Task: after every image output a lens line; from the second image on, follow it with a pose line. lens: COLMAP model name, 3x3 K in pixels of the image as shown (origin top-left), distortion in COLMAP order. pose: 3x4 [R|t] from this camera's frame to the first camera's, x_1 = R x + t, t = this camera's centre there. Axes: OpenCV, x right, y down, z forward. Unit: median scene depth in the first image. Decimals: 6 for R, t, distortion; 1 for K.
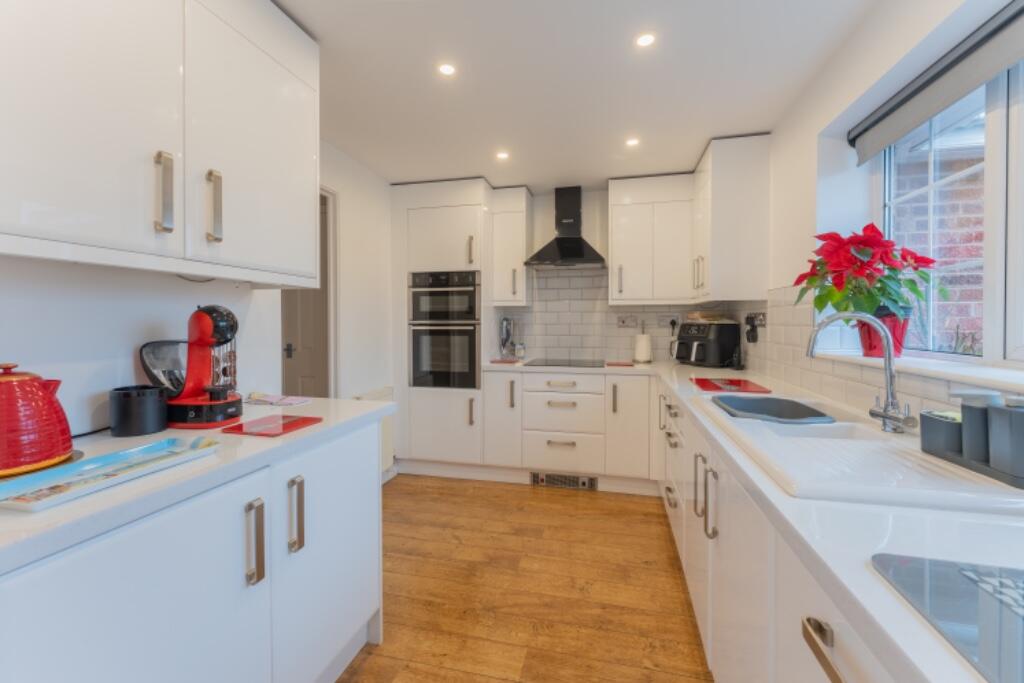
lens RADIAL K [[424.3, 0, 513.4], [0, 424.3, 335.1], [0, 0, 1]] dist [-0.000598, 0.000094]
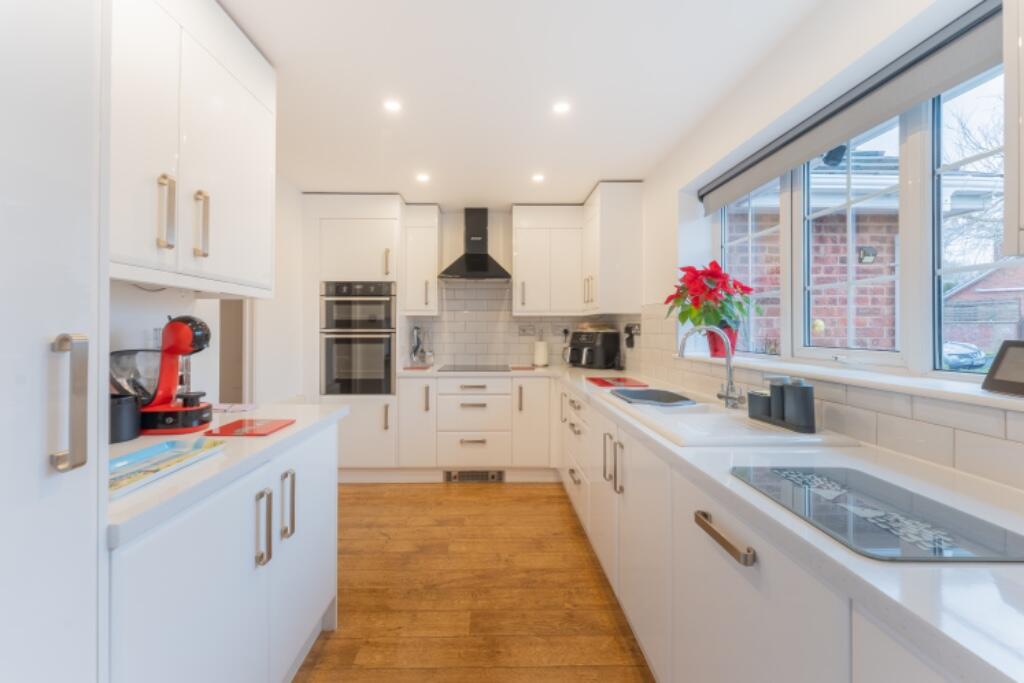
lens RADIAL K [[410.8, 0, 509.8], [0, 410.8, 337.4], [0, 0, 1]] dist [0.001025, 0.000033]
pose [[0.968418, -0.001947, 0.249324, -0.094793], [0.005308, 0.999904, -0.012813, 0.000458], [-0.249275, 0.013731, 0.968335, -0.087615]]
